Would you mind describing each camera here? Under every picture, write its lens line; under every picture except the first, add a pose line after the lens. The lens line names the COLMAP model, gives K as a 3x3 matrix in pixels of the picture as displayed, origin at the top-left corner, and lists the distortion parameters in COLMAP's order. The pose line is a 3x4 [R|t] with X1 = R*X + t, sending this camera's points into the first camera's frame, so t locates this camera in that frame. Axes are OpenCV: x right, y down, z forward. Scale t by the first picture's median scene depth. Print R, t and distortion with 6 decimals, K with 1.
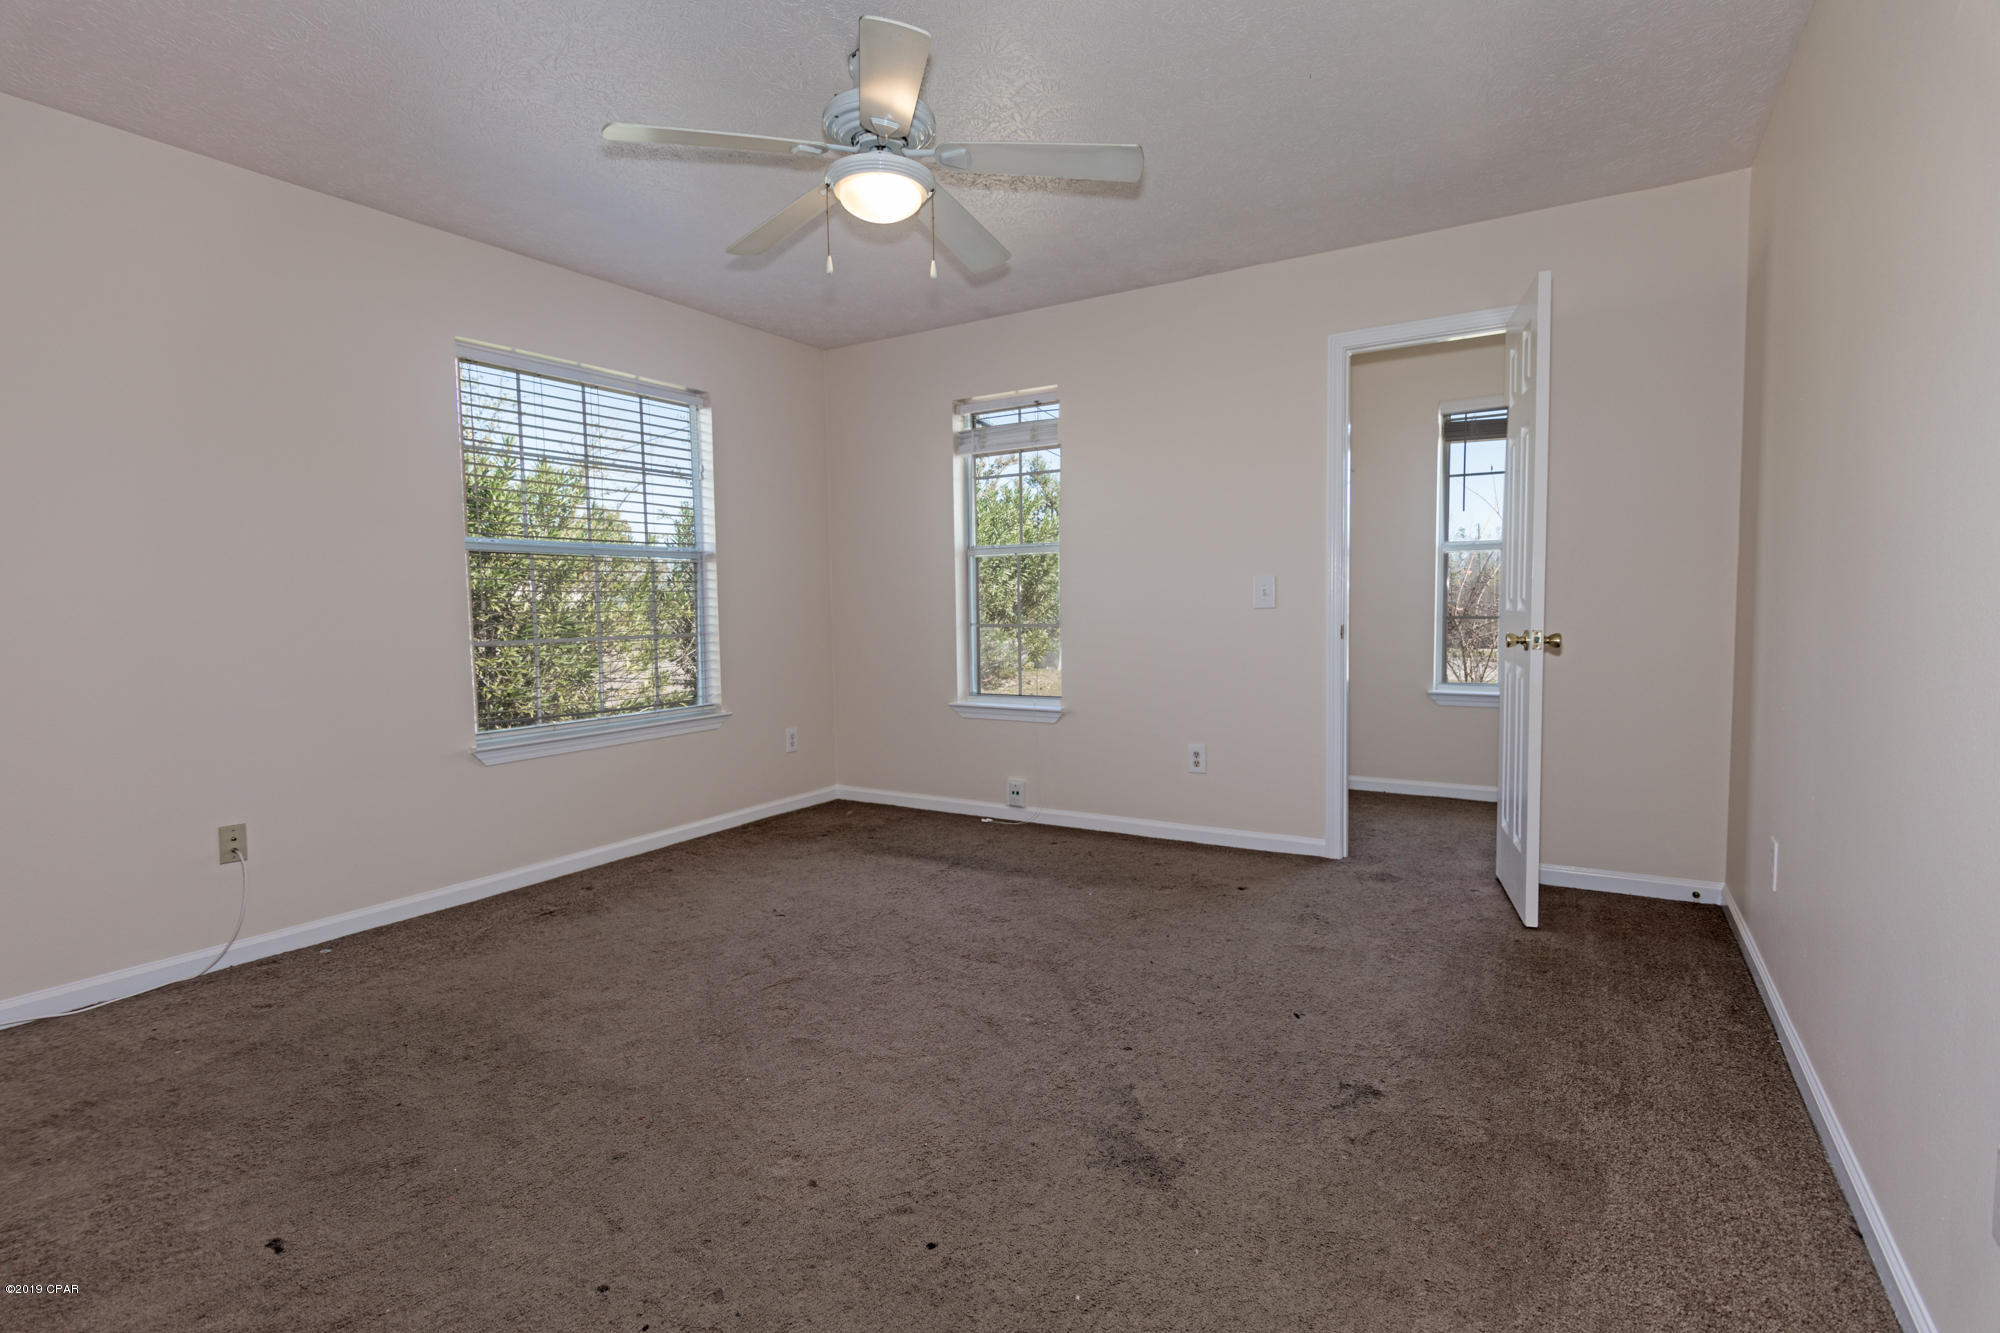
lens RADIAL K [[958.1, 0, 994.9], [0, 958.1, 668.4], [0, 0, 1]] dist [0.001092, -0.000489]
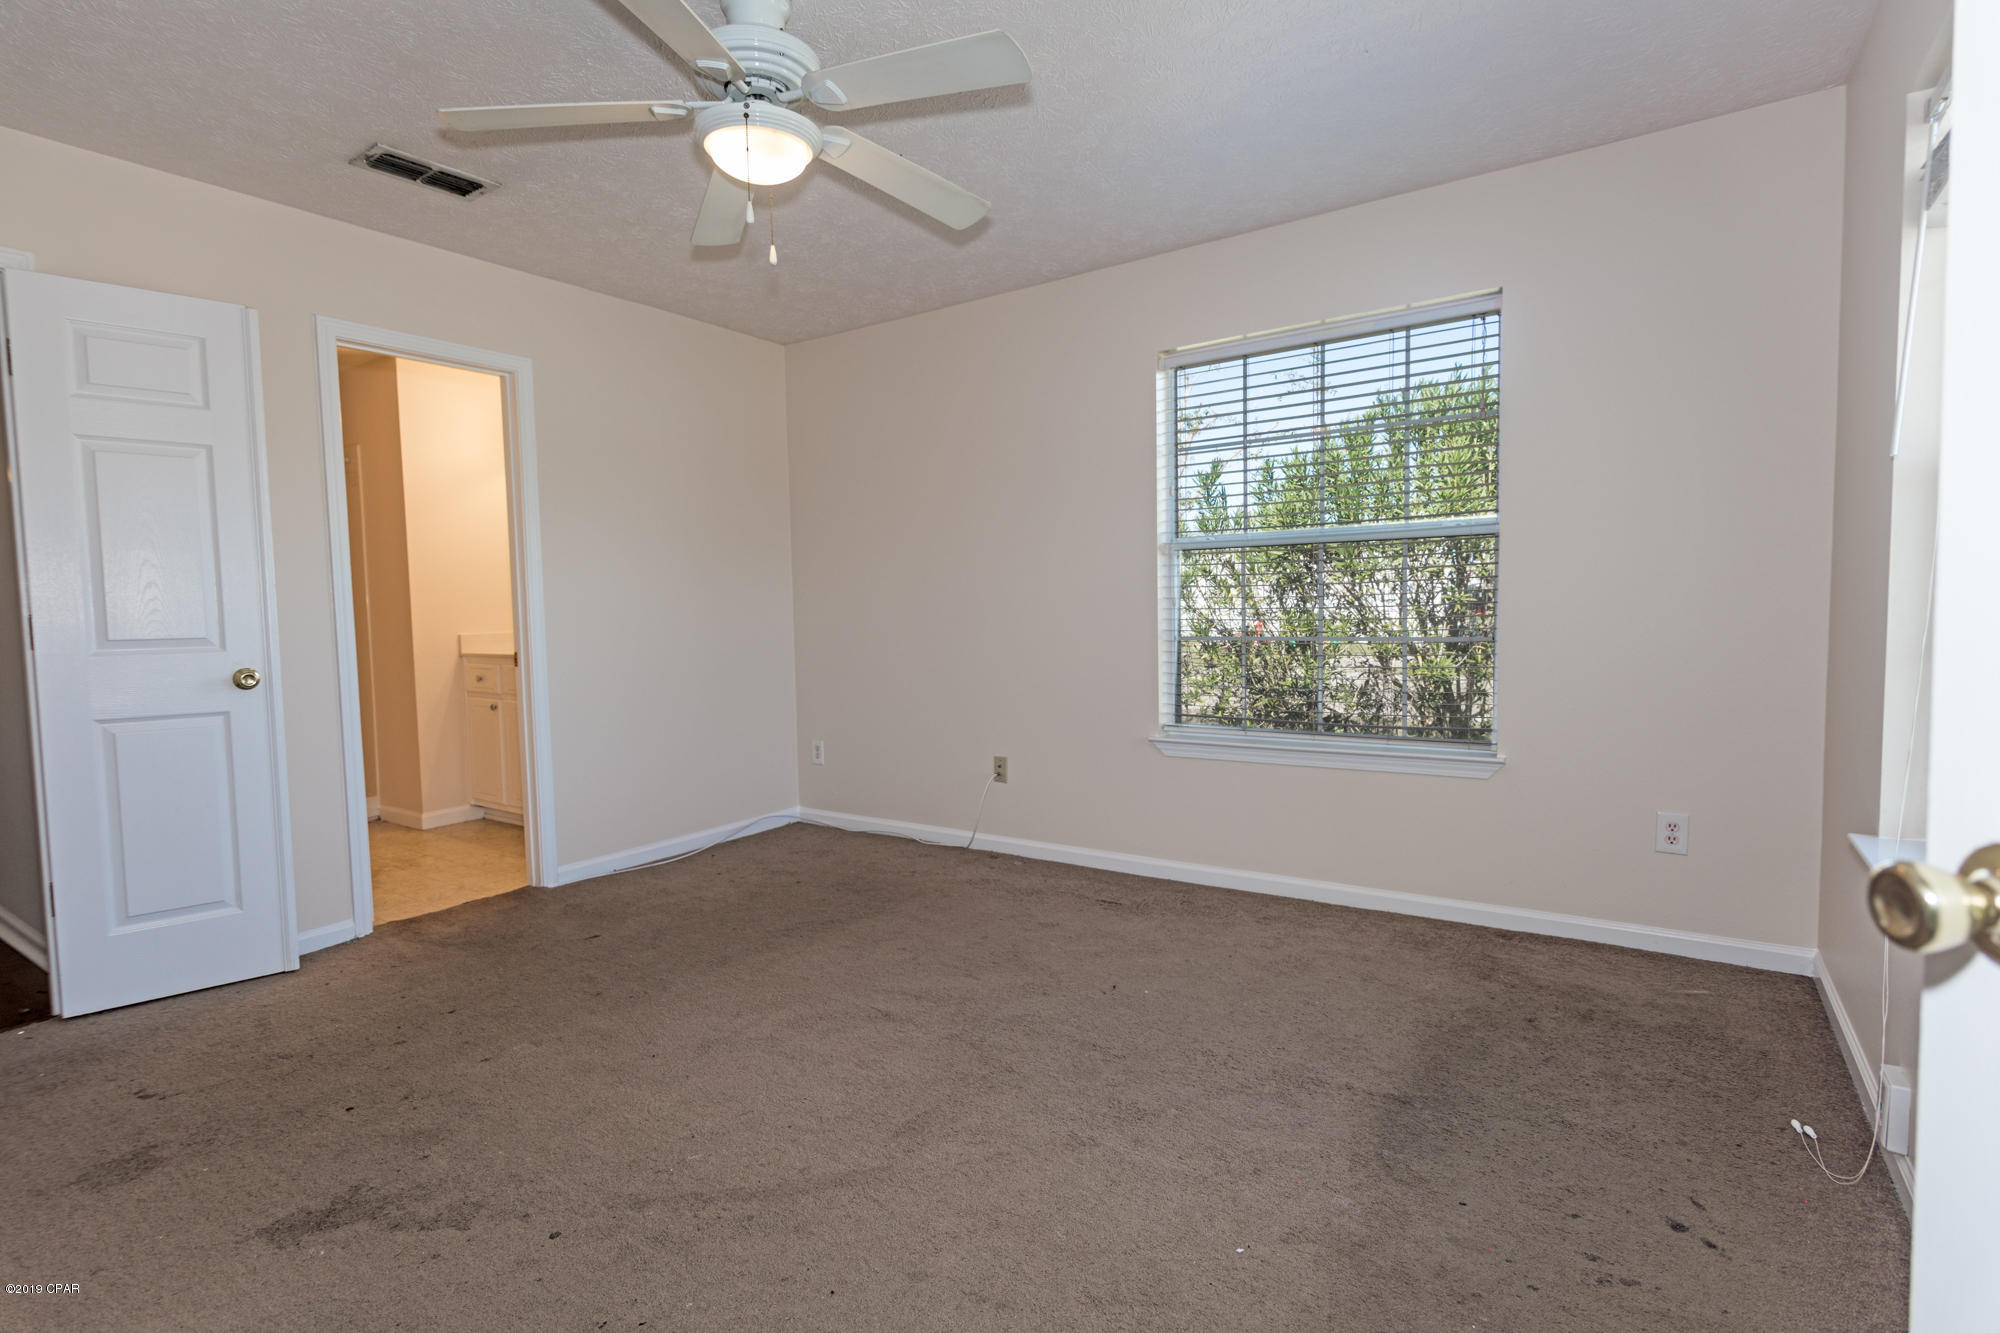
lens RADIAL K [[958.1, 0, 994.9], [0, 958.1, 668.4], [0, 0, 1]] dist [0.001092, -0.000489]
pose [[-0.056618, 0.075949, -0.995503, 0.530242], [-0.047381, 0.995775, 0.078664, -0.069034], [0.997271, 0.051622, -0.052780, 0.881155]]
